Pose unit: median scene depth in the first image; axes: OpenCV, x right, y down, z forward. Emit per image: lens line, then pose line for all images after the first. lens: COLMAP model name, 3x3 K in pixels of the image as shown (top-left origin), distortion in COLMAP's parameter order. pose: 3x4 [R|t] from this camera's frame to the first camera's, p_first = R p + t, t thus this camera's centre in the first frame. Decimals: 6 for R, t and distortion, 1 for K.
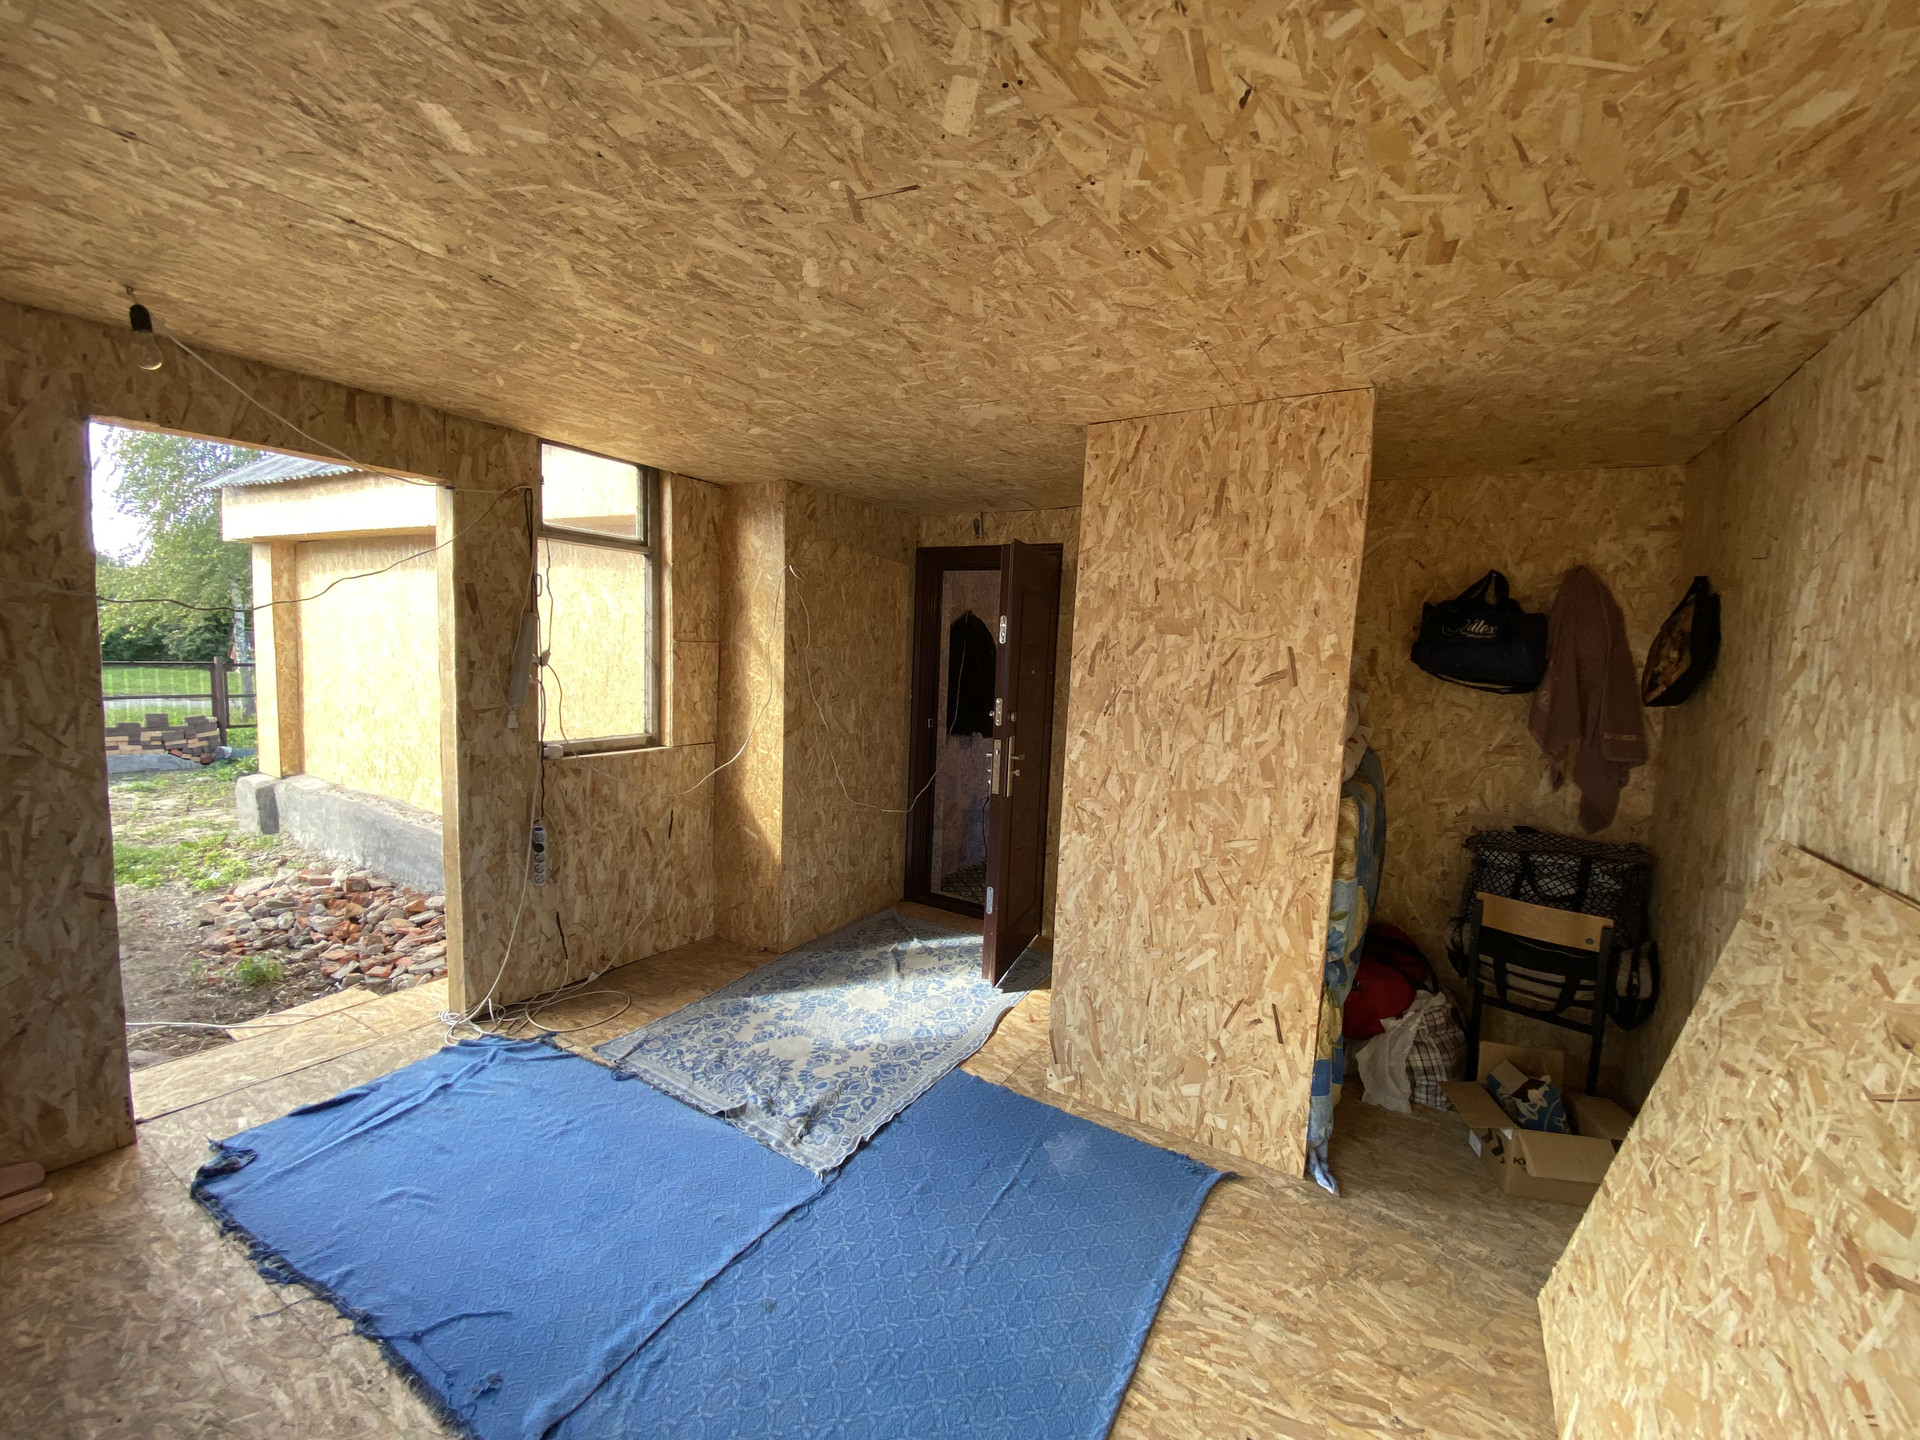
lens RADIAL K [[774.8, 0, 960.0], [0, 774.8, 720.0], [0, 0, 1]] dist [-0.001123, -0.000137]
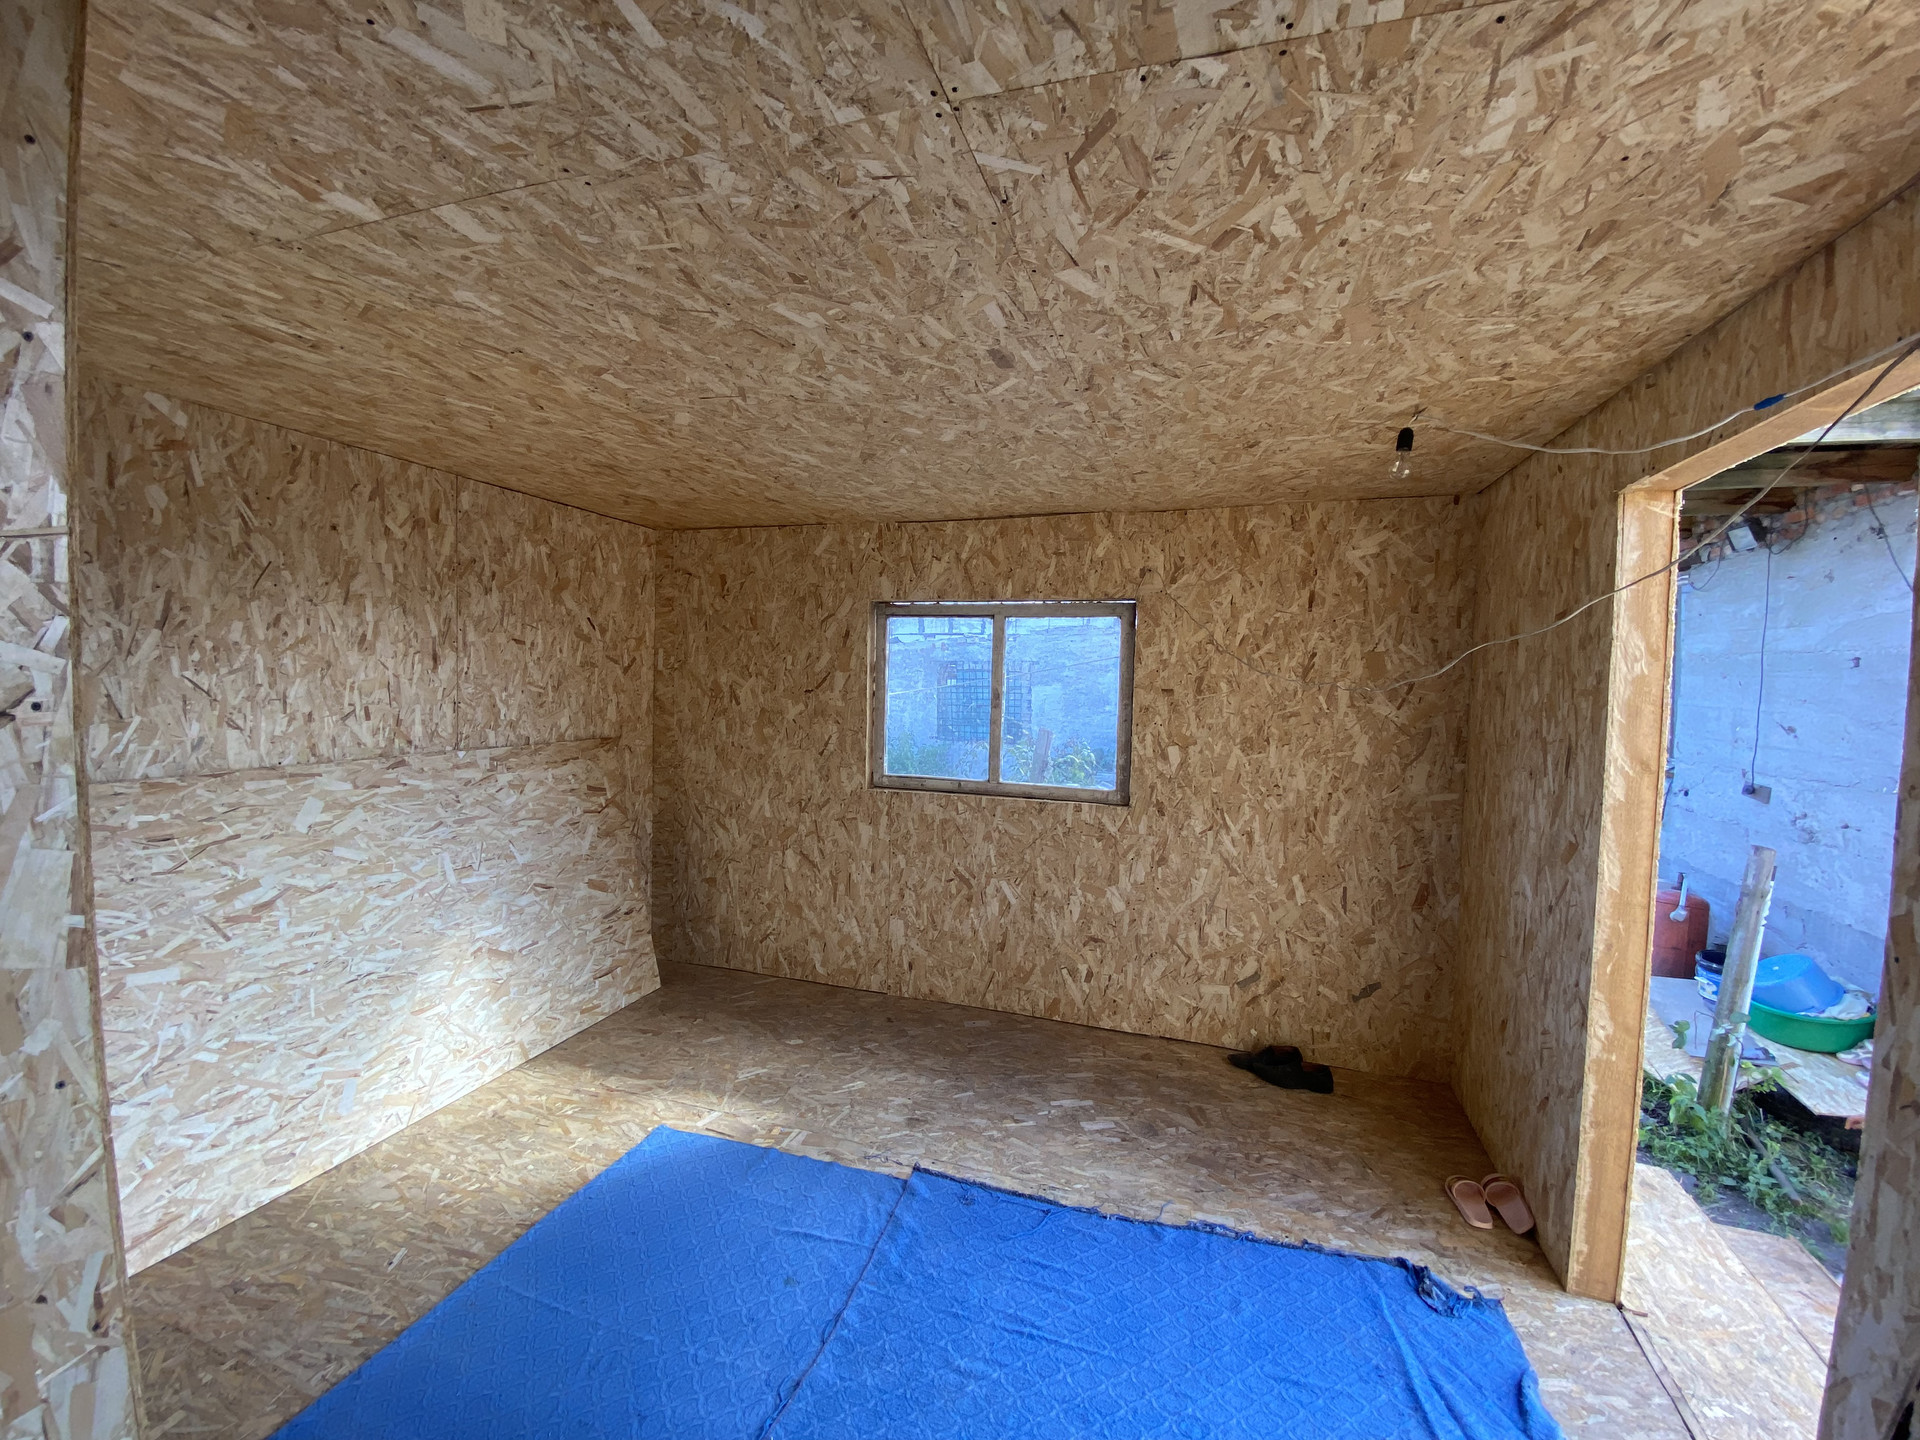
lens RADIAL K [[774.8, 0, 960.0], [0, 774.8, 720.0], [0, 0, 1]] dist [-0.001123, -0.000137]
pose [[-0.972133, -0.058604, -0.226986, -0.186421], [-0.091079, 0.986603, 0.135346, -0.210839], [0.216013, 0.152247, -0.964448, 2.043473]]
